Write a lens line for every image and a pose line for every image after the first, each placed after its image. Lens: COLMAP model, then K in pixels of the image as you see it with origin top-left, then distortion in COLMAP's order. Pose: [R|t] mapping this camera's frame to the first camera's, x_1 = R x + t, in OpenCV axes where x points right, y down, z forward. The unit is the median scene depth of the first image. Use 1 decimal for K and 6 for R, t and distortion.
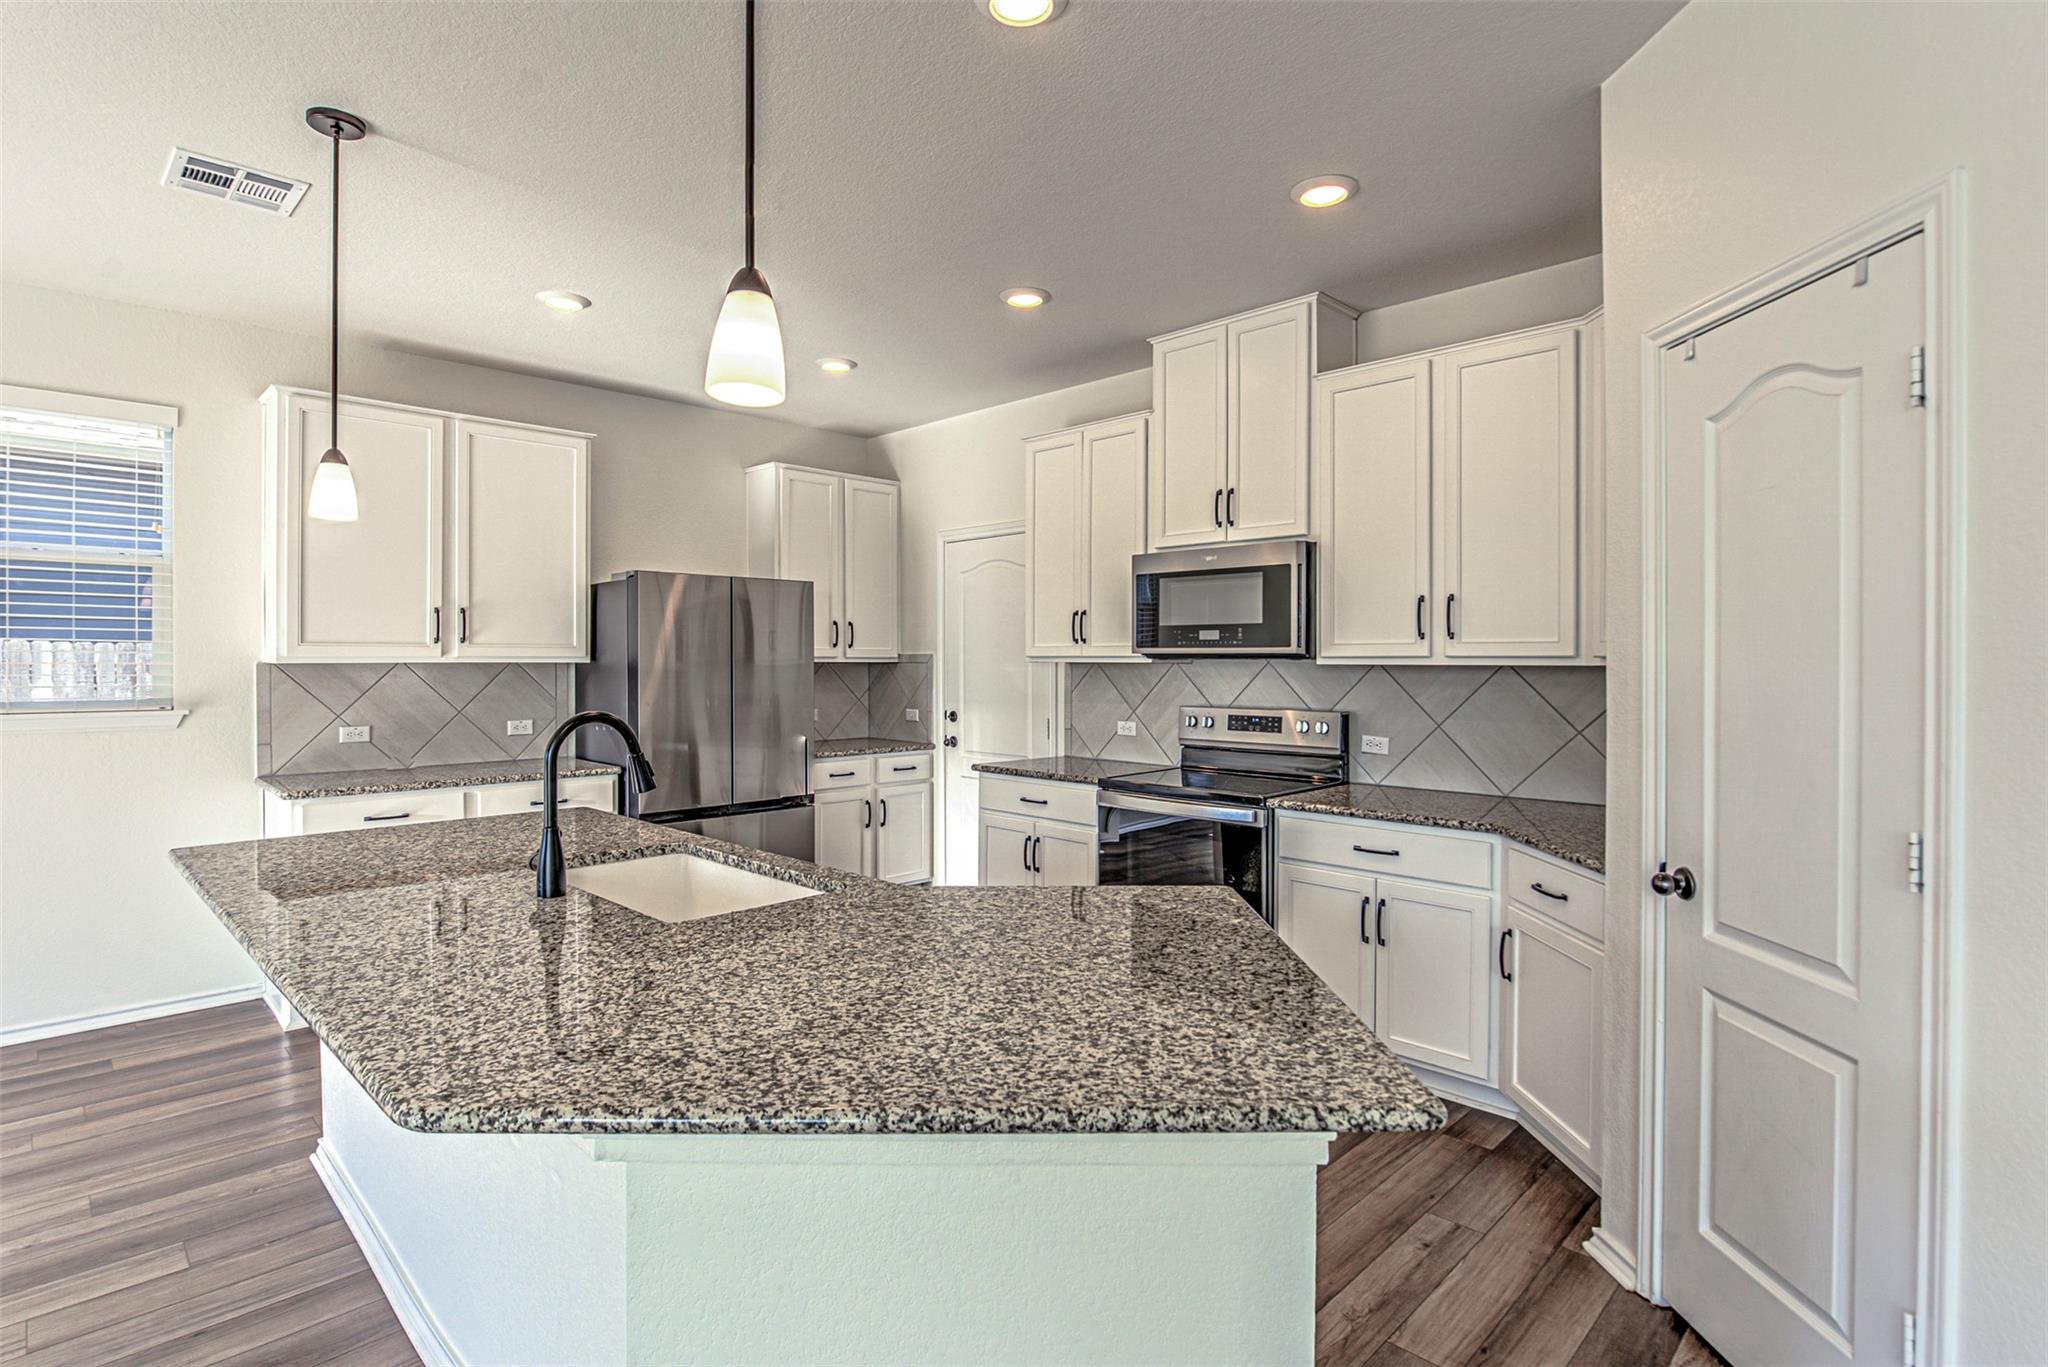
lens RADIAL K [[989.3, 0, 1022.1], [0, 989.3, 670.3], [0, 0, 1]] dist [0.023450, 0.000090]
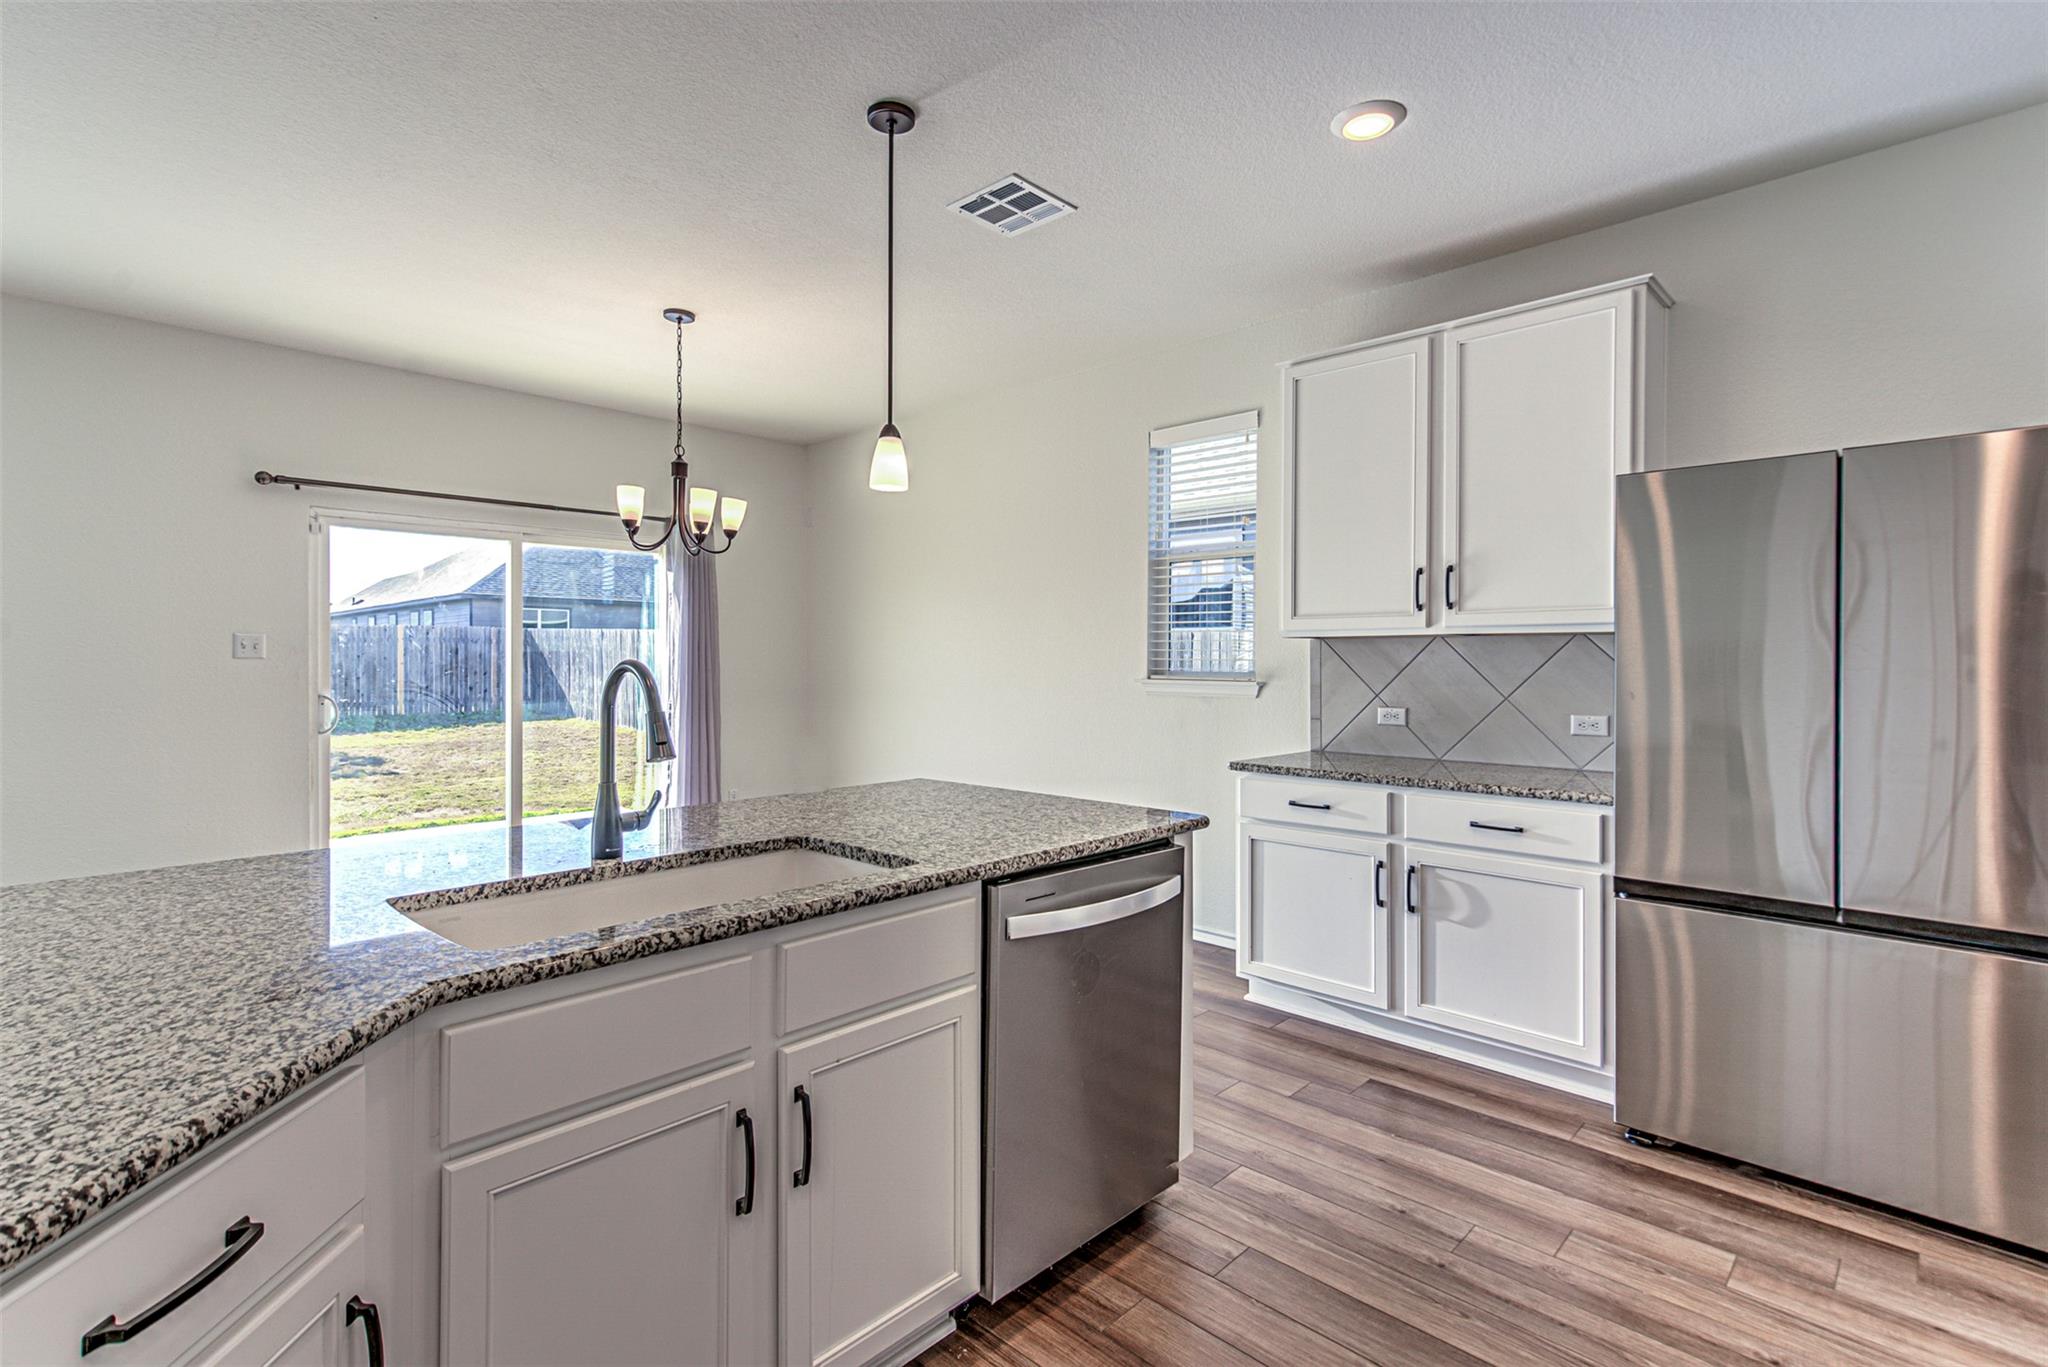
lens RADIAL K [[989.3, 0, 1030.4], [0, 989.3, 666.4], [0, 0, 1]] dist [0.023450, 0.000090]
pose [[0.036969, 0.006190, -0.999297, 0.231130], [-0.012368, 0.999907, 0.005737, 0.018700], [0.999240, 0.012147, 0.037042, 0.671105]]
